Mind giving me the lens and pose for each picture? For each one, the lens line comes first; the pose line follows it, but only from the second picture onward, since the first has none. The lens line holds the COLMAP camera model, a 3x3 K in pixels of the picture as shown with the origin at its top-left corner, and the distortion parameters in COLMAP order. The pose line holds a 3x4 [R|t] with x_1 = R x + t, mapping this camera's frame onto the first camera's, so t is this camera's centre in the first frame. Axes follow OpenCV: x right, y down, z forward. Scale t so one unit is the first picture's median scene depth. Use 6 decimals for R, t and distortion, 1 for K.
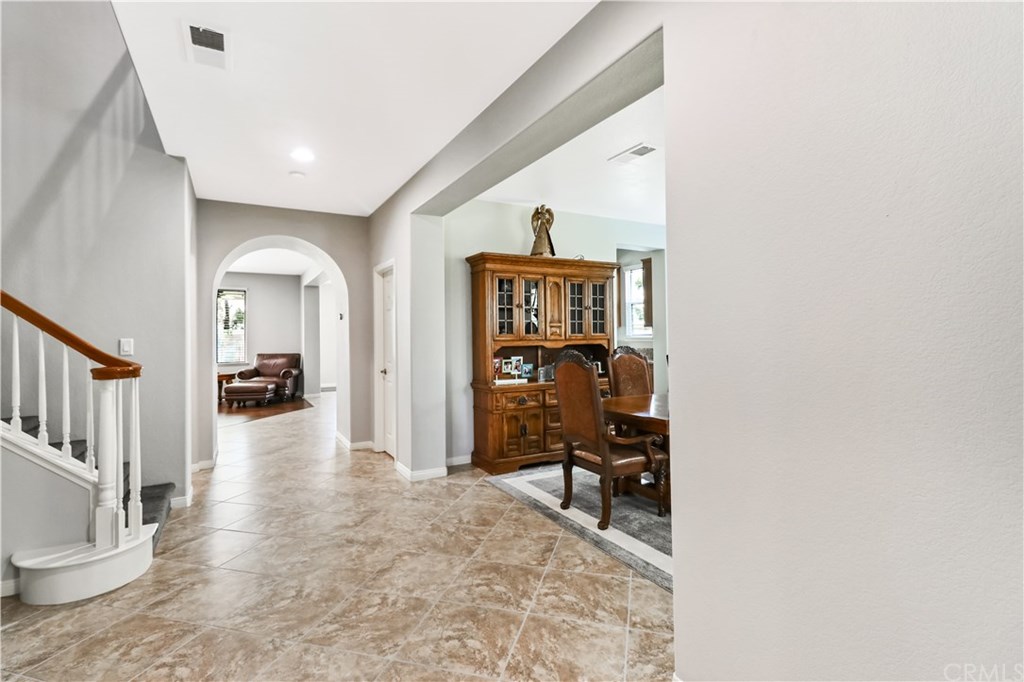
lens RADIAL K [[481.0, 0, 507.5], [0, 481.0, 331.9], [0, 0, 1]] dist [0.017176, -0.012448]
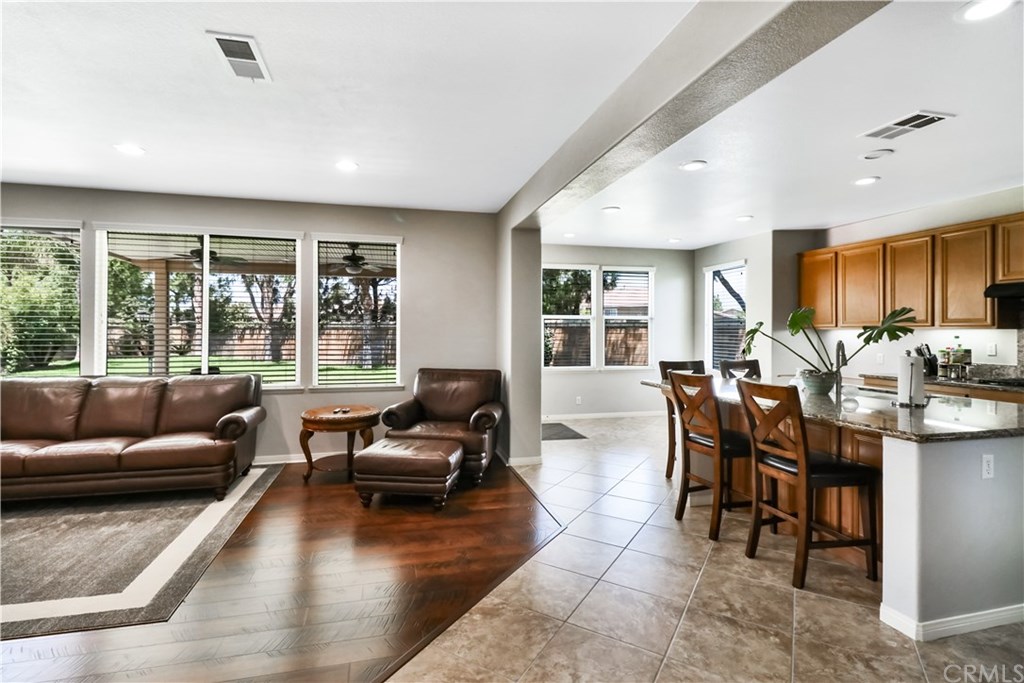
lens RADIAL K [[472.4, 0, 512.2], [0, 472.4, 329.9], [0, 0, 1]] dist [0.034116, -0.013315]
pose [[0.968120, 0.008519, -0.250344, -0.847372], [-0.006157, 0.999929, 0.010215, -0.001770], [0.250413, -0.008348, 0.968103, 1.536645]]
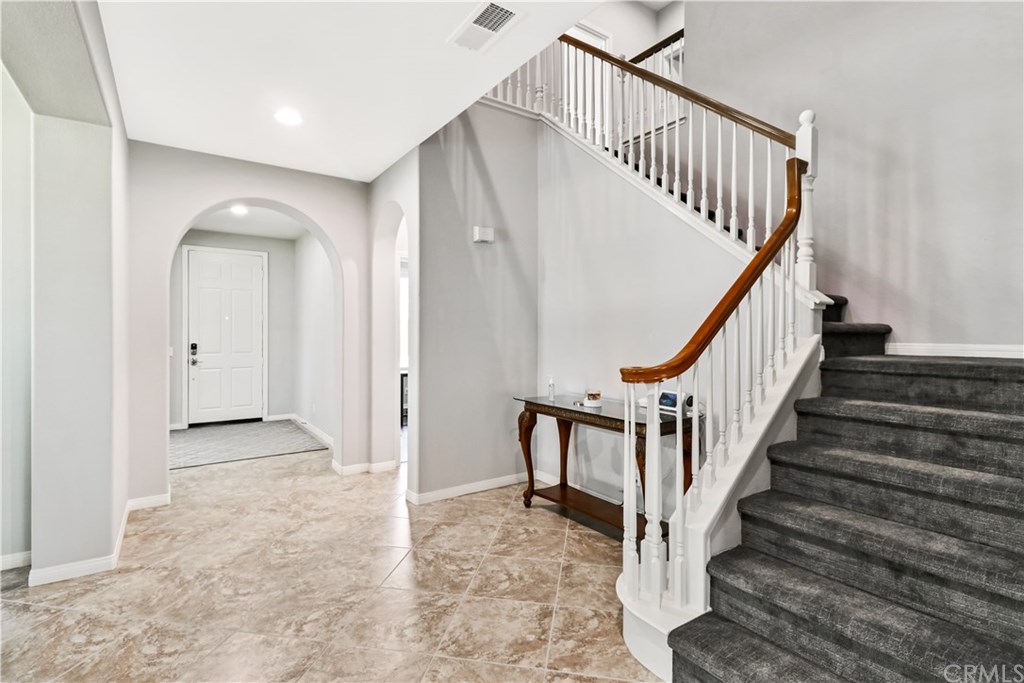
lens RADIAL K [[481.0, 0, 507.5], [0, 481.0, 332.4], [0, 0, 1]] dist [0.017176, -0.012448]
pose [[-0.995658, 0.008106, -0.092738, -0.361907], [0.009000, 0.999917, -0.009224, 0.010760], [0.092656, -0.010019, -0.995648, 1.246950]]
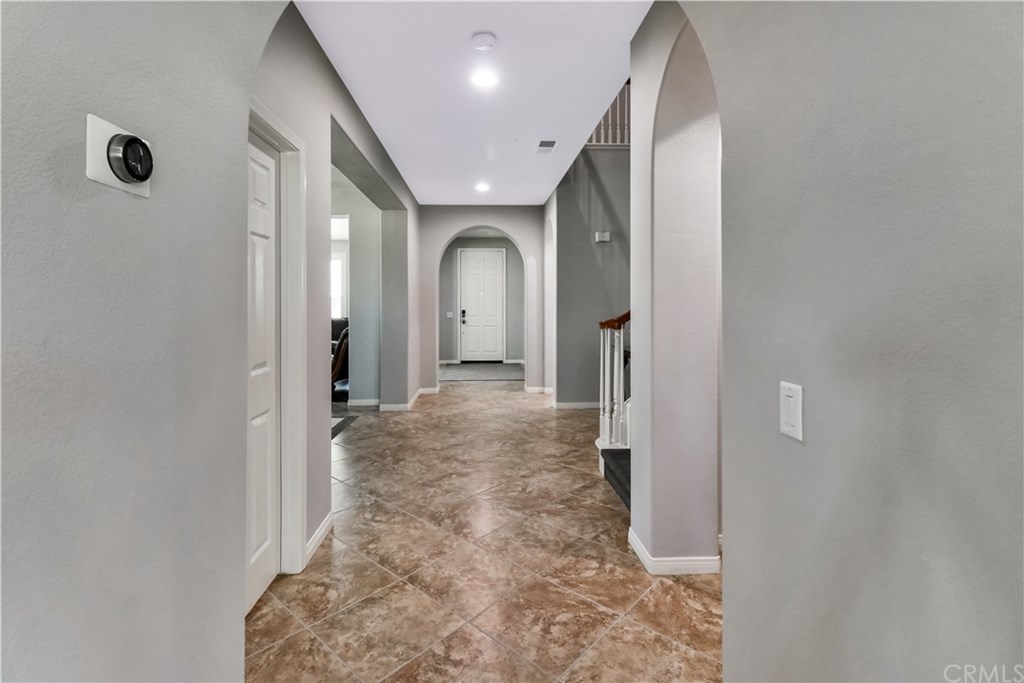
lens RADIAL K [[476.7, 0, 517.6], [0, 476.7, 303.0], [0, 0, 1]] dist [0.017013, -0.000091]
pose [[-0.907030, 0.007790, 0.420995, -0.822425], [0.002397, 0.999908, -0.013337, 0.022383], [-0.421060, -0.011088, -0.906965, 1.736907]]
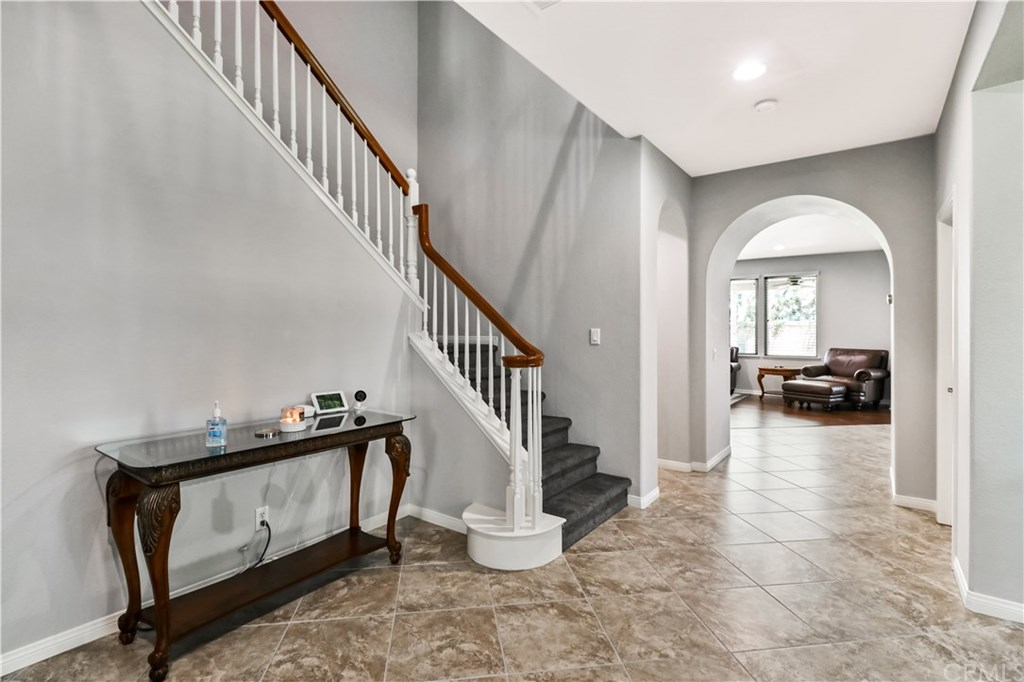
lens RADIAL K [[481.0, 0, 507.5], [0, 481.0, 331.9], [0, 0, 1]] dist [0.017176, -0.012448]
pose [[0.401499, 0.015840, -0.915722, 0.084634], [0.001840, 0.999834, 0.018102, 0.001386], [0.915858, -0.008953, 0.401403, 0.395976]]
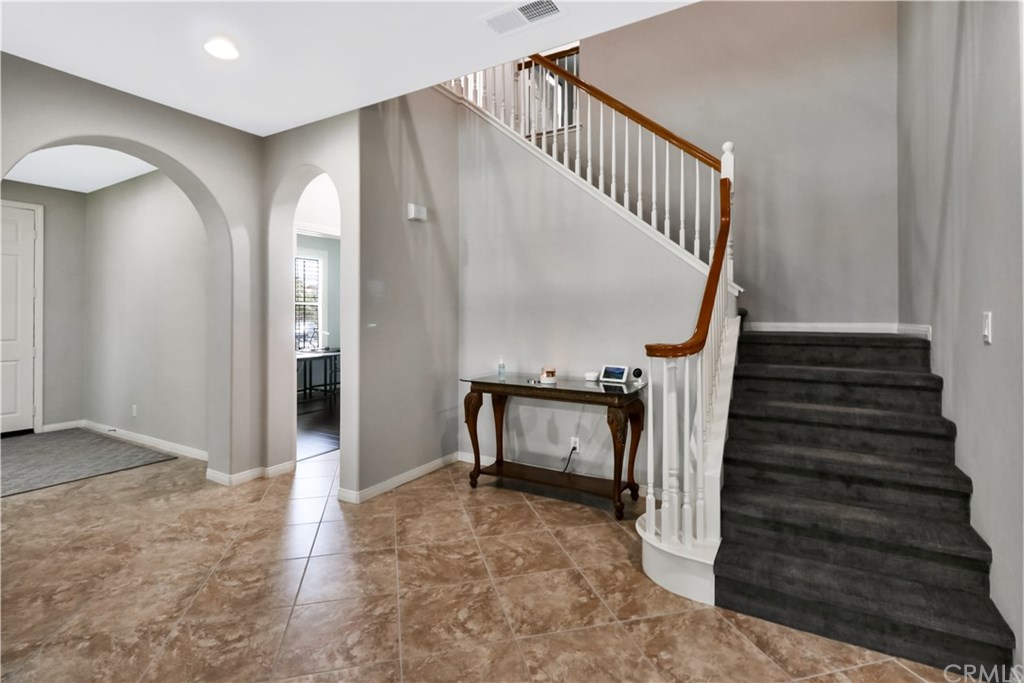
lens RADIAL K [[479.0, 0, 506.0], [0, 479.0, 311.3], [0, 0, 1]] dist [0.019151, -0.012665]
pose [[-0.867280, 0.002455, -0.497814, -0.058849], [0.010236, 0.999864, -0.012902, 0.010048], [0.497715, -0.016286, -0.867188, 1.162170]]
